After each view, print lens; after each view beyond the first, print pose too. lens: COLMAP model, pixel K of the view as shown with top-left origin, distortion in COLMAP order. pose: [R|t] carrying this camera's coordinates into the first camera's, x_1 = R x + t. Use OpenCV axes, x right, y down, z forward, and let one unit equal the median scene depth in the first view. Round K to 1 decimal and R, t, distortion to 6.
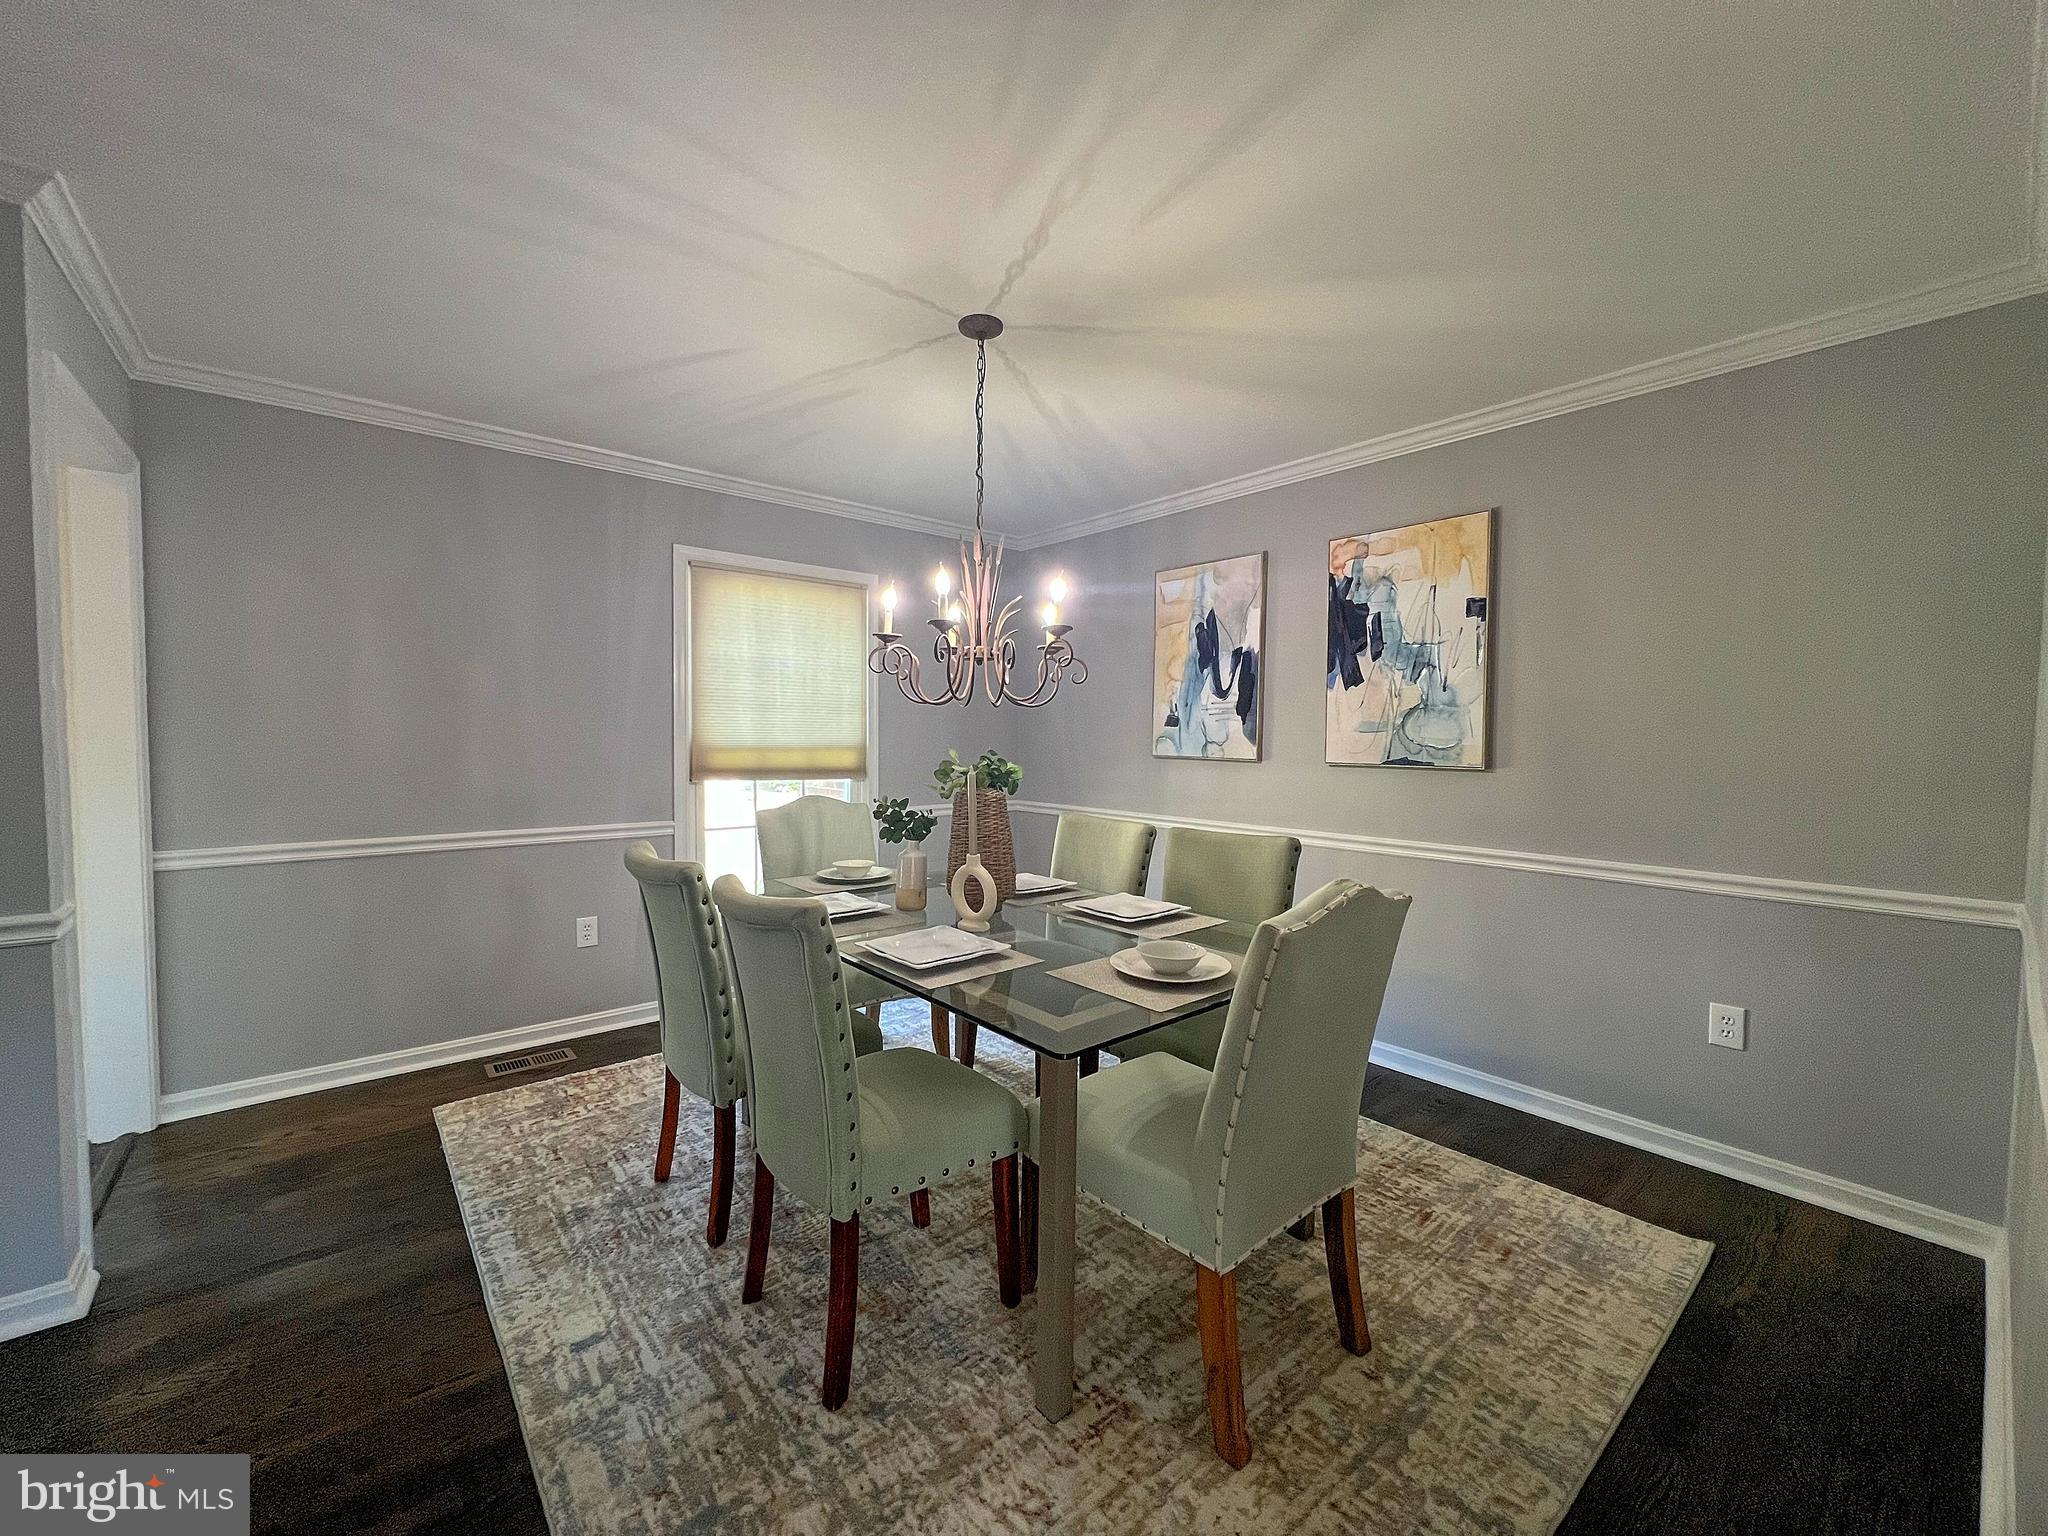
lens RADIAL K [[816.2, 0, 1014.7], [0, 816.2, 764.5], [0, 0, 1]] dist [0.000147, 0.000165]
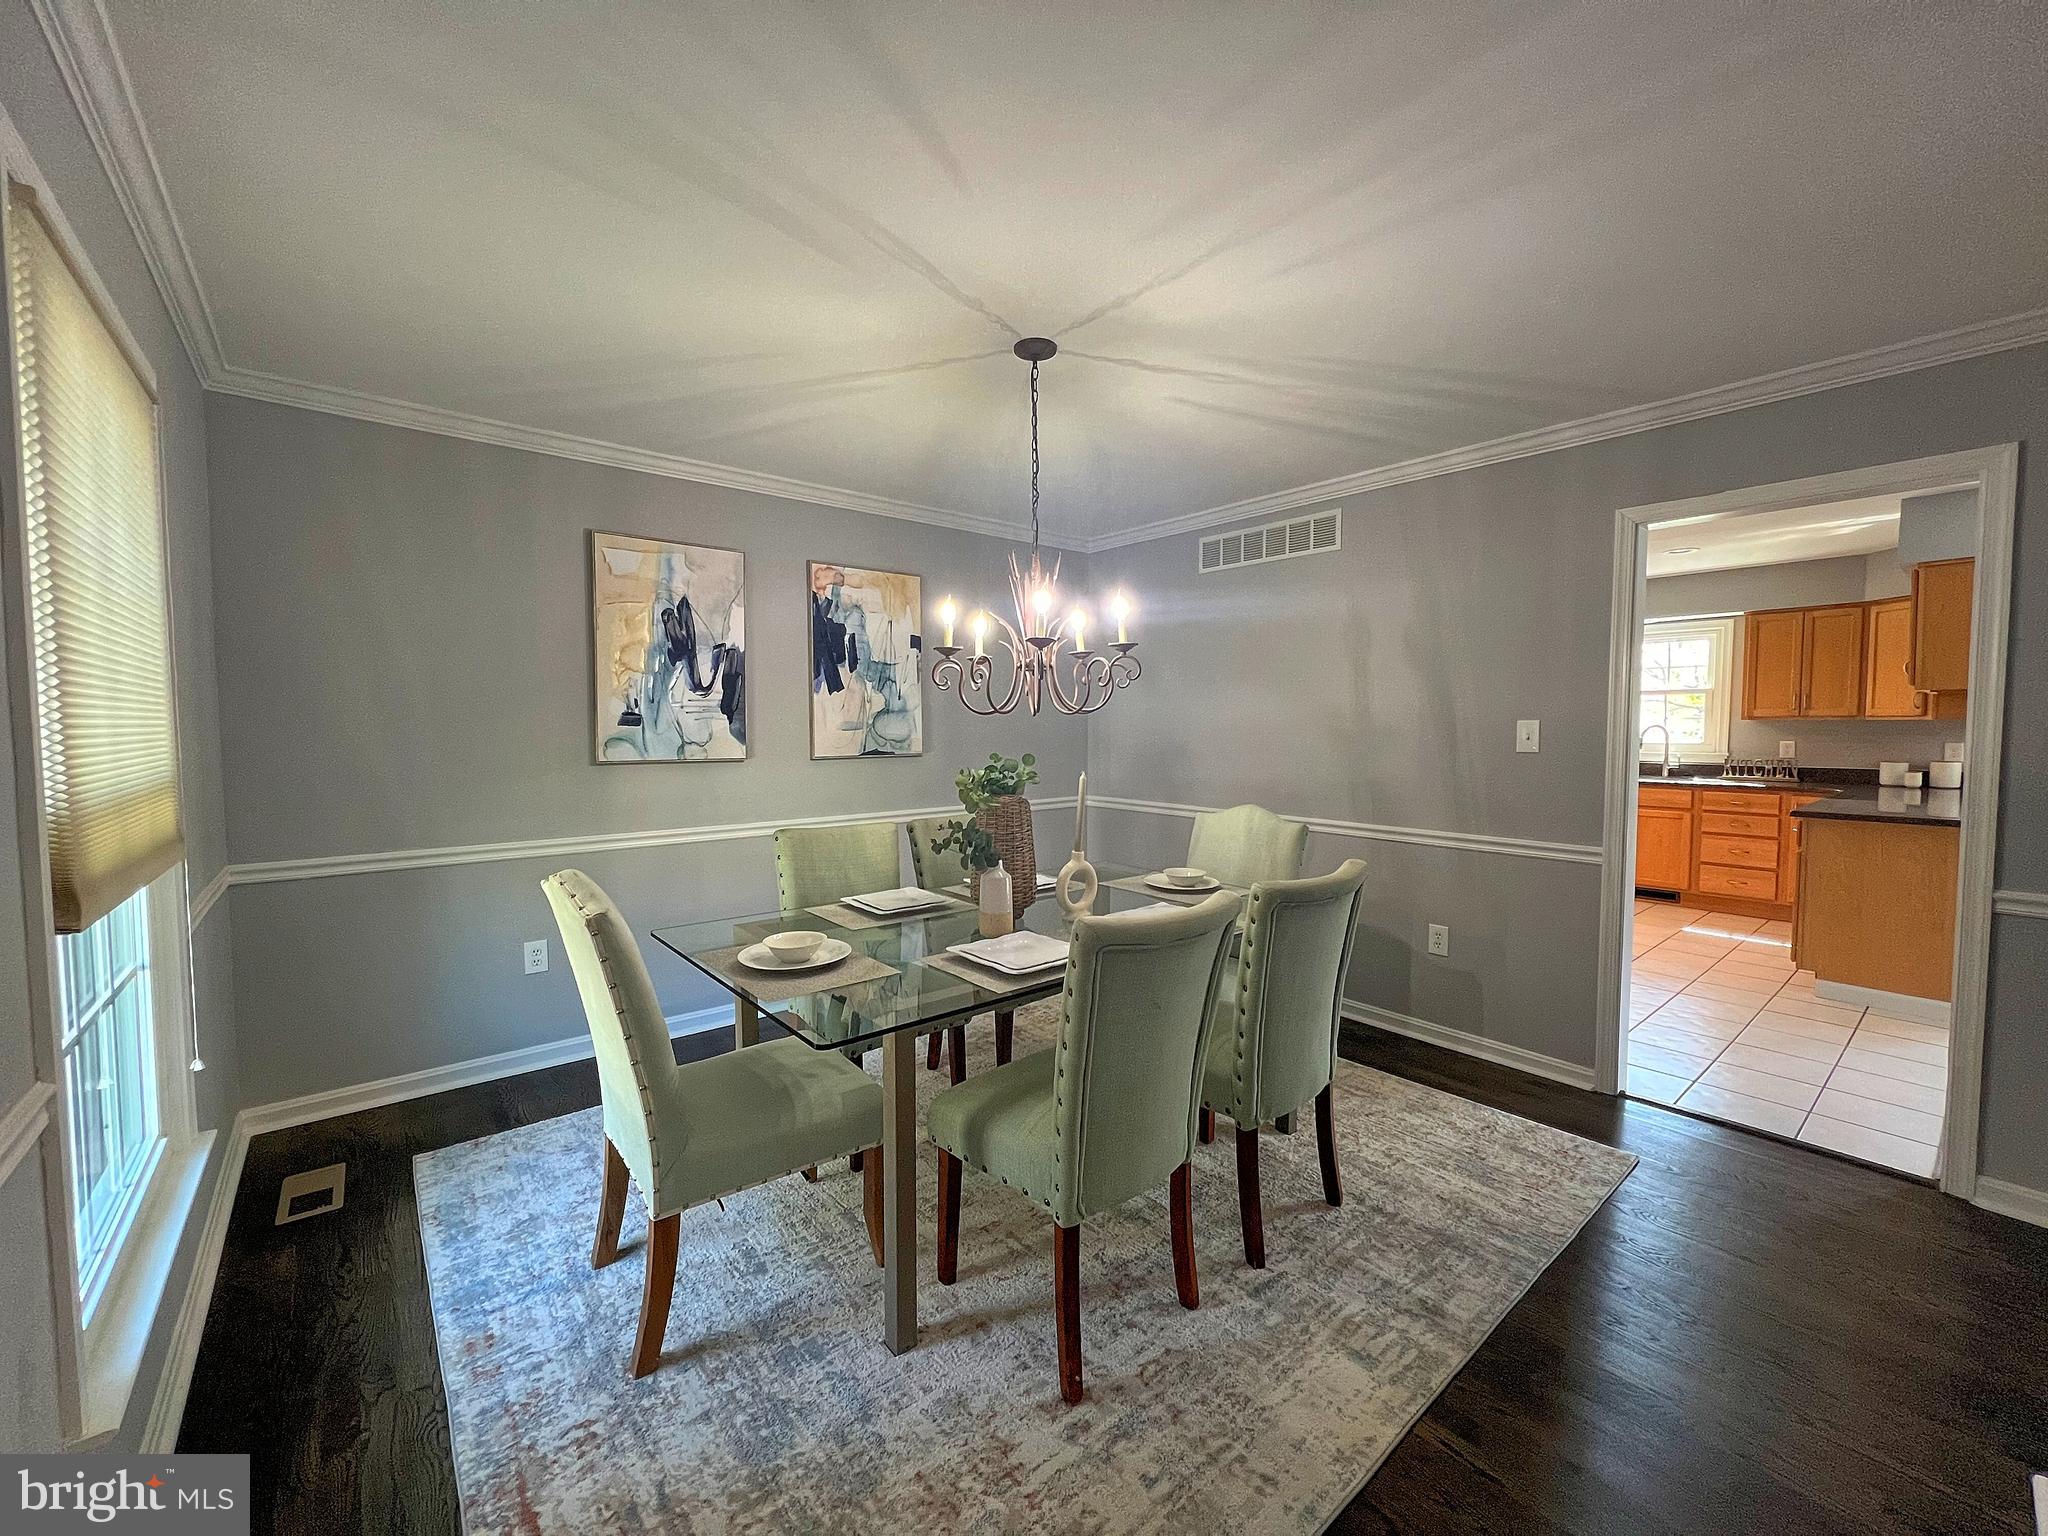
lens RADIAL K [[816.2, 0, 1014.7], [0, 816.2, 764.5], [0, 0, 1]] dist [0.000147, 0.000165]
pose [[0.008177, -0.060930, 0.998109, -0.768838], [0.037018, 0.997476, 0.060588, -0.051514], [-0.999281, 0.036452, 0.010412, 0.718232]]
